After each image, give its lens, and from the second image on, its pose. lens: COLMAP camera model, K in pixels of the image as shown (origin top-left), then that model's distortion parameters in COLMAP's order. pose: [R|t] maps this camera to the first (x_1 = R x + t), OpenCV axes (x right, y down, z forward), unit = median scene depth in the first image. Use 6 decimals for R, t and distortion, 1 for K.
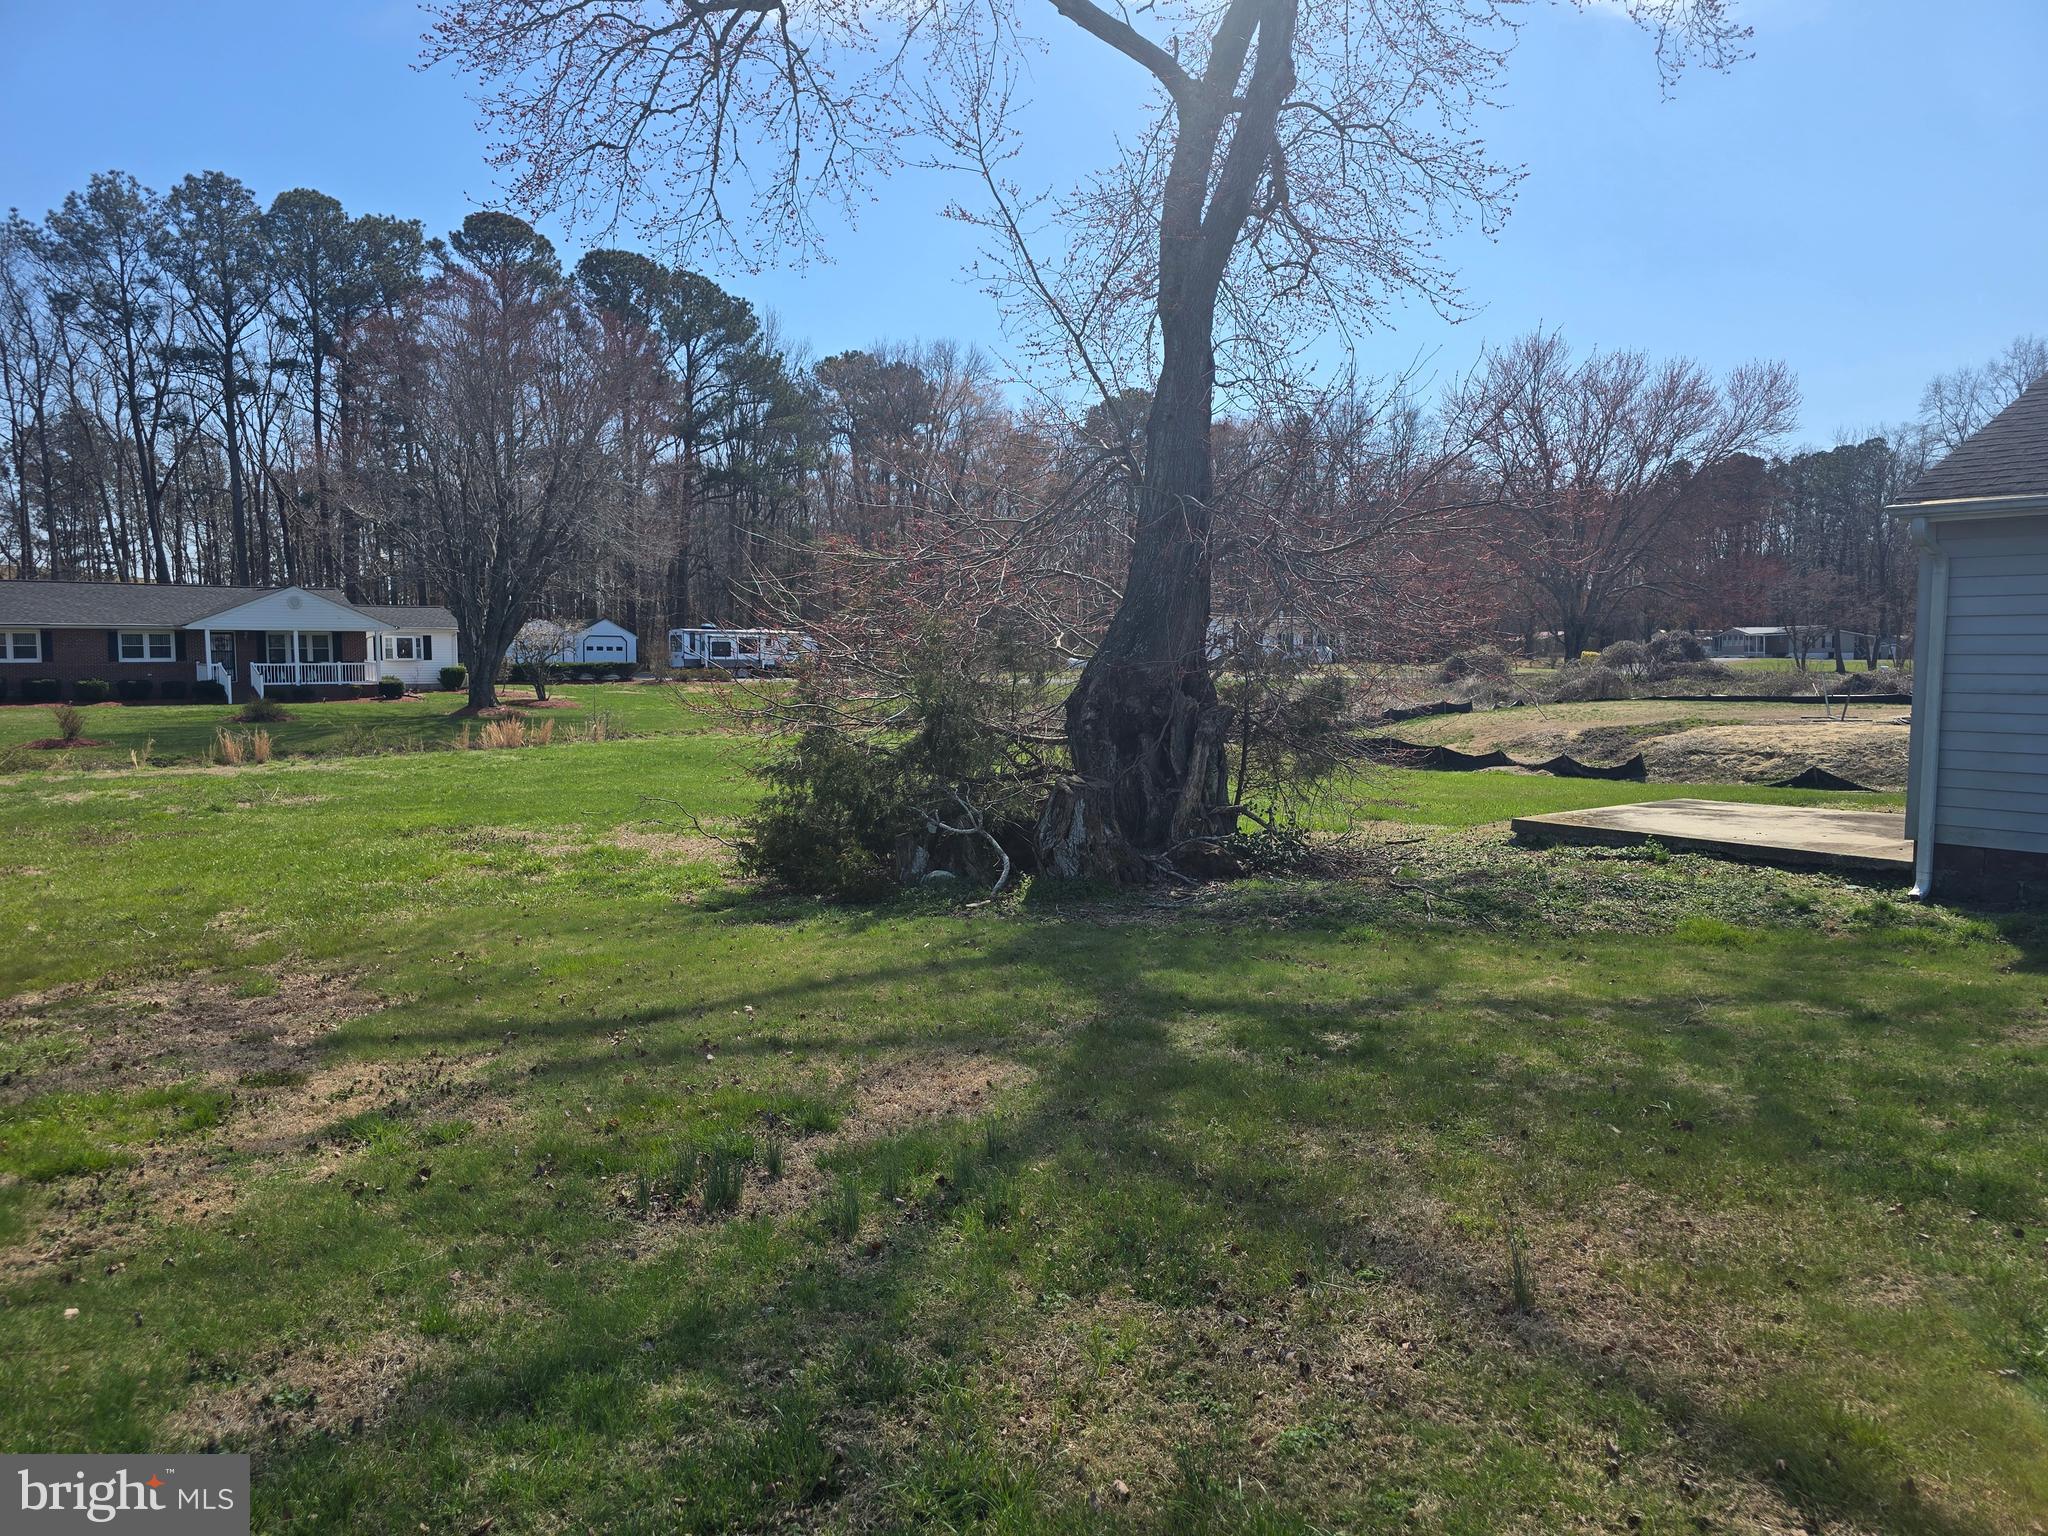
lens RADIAL K [[1360.5, 0, 1016.4], [0, 1360.5, 755.6], [0, 0, 1]] dist [0.061875, -0.058640]
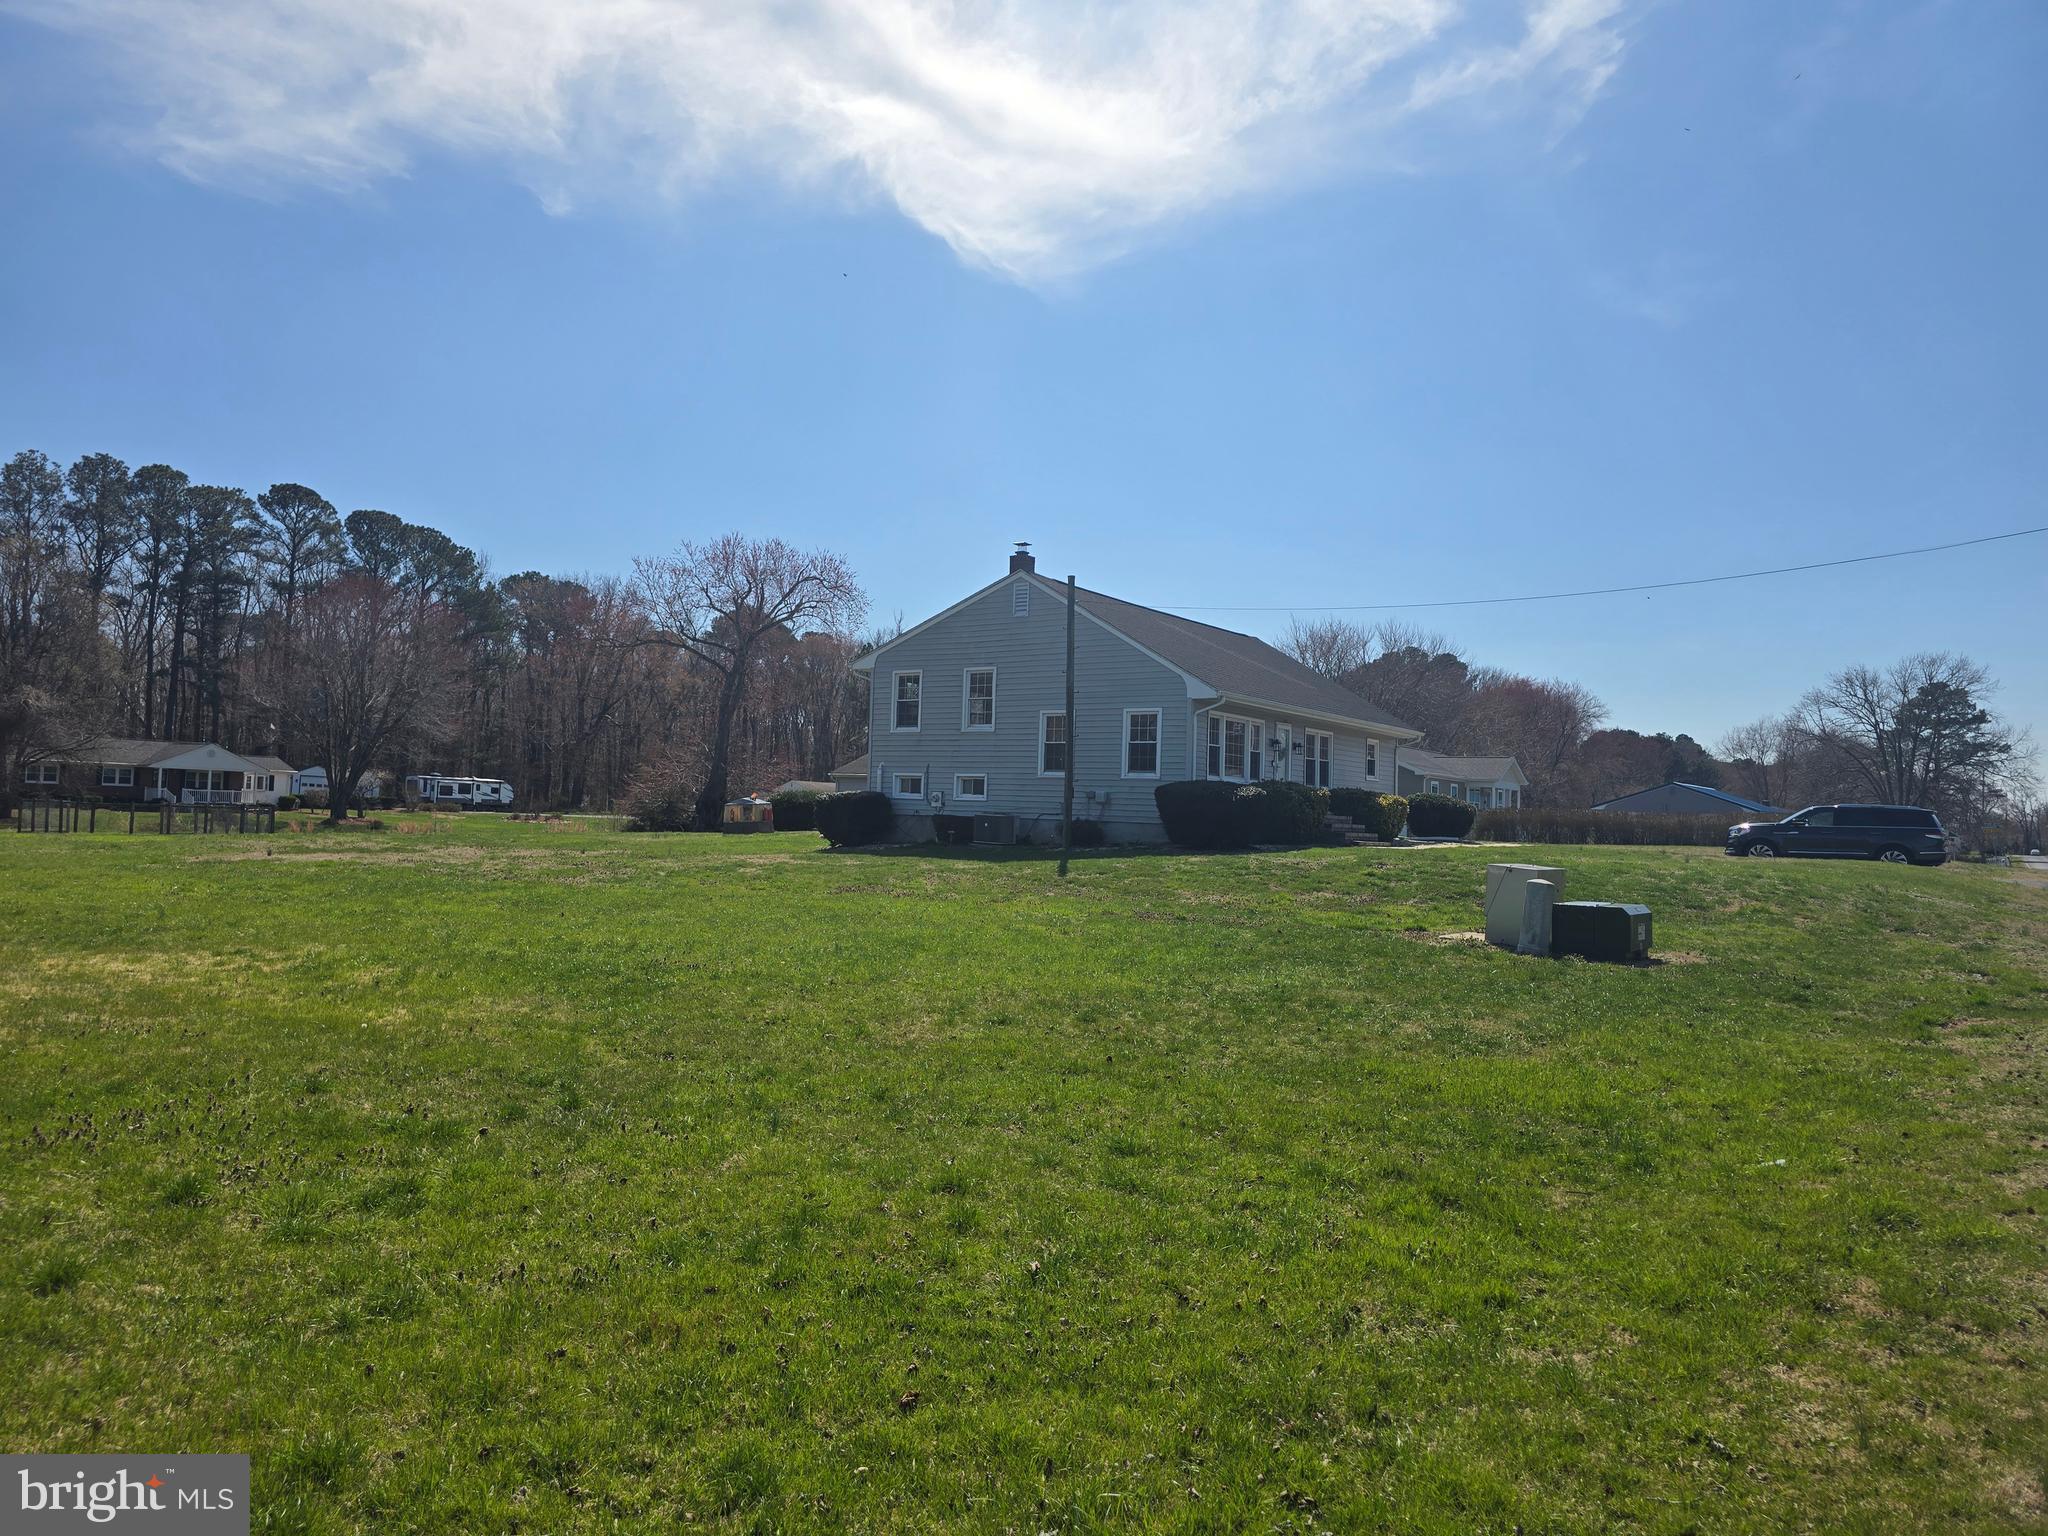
lens RADIAL K [[1360.5, 0, 1016.2], [0, 1360.5, 779.7], [0, 0, 1]] dist [0.061875, -0.058640]
pose [[0.962537, 0.040357, 0.268131, -0.146857], [-0.013266, 0.994687, -0.102091, 0.303923], [-0.270827, 0.094710, 0.957958, -3.342410]]
